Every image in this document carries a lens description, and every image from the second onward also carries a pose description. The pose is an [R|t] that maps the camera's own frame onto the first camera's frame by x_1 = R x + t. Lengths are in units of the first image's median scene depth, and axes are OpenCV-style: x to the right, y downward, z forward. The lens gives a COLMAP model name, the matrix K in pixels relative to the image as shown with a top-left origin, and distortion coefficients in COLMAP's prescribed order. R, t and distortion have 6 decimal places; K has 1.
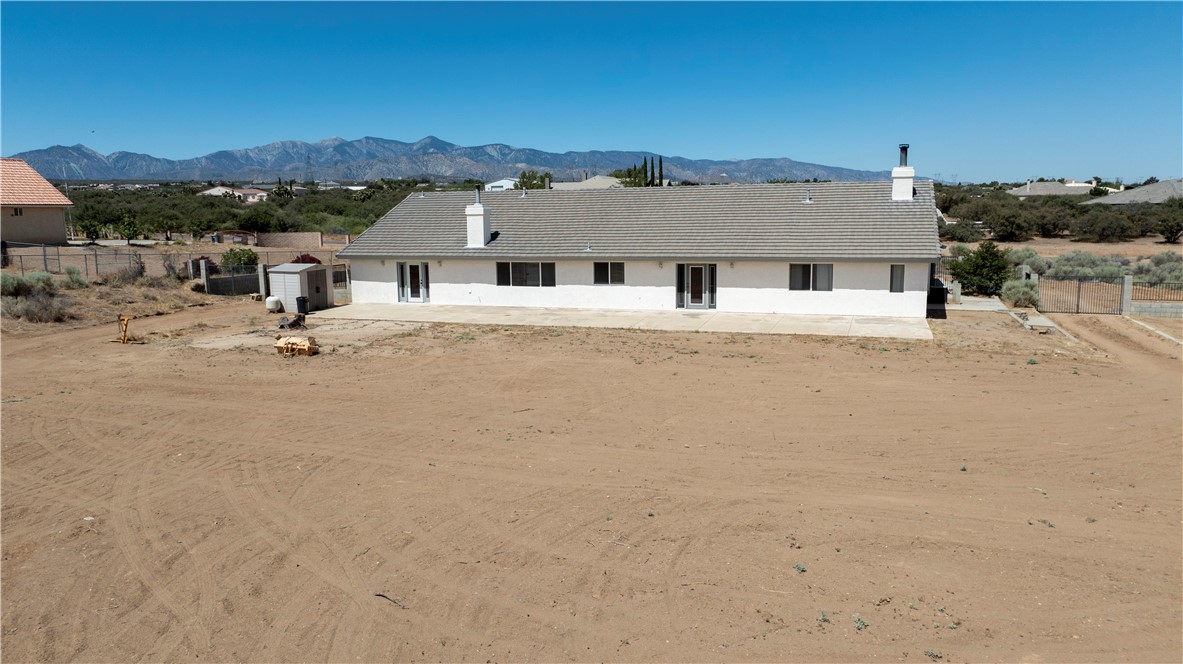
lens RADIAL K [[832.3, 0, 591.4], [0, 832.3, 333.6], [0, 0, 1]] dist [-0.012036, 0.007884]
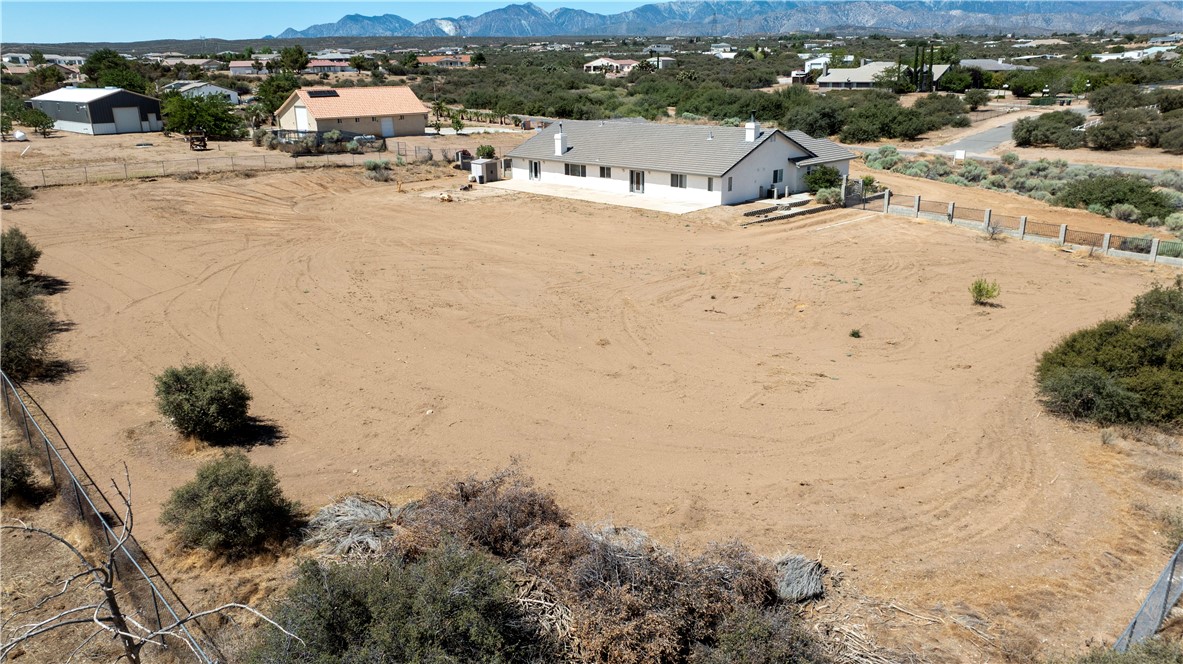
lens RADIAL K [[832.3, 0, 592.5], [0, 832.3, 330.7], [0, 0, 1]] dist [-0.012036, 0.007884]
pose [[0.890895, 0.137177, -0.432999, 0.889329], [-0.065290, 0.982080, 0.176795, -0.047828], [0.449491, -0.129235, 0.883887, -0.831477]]
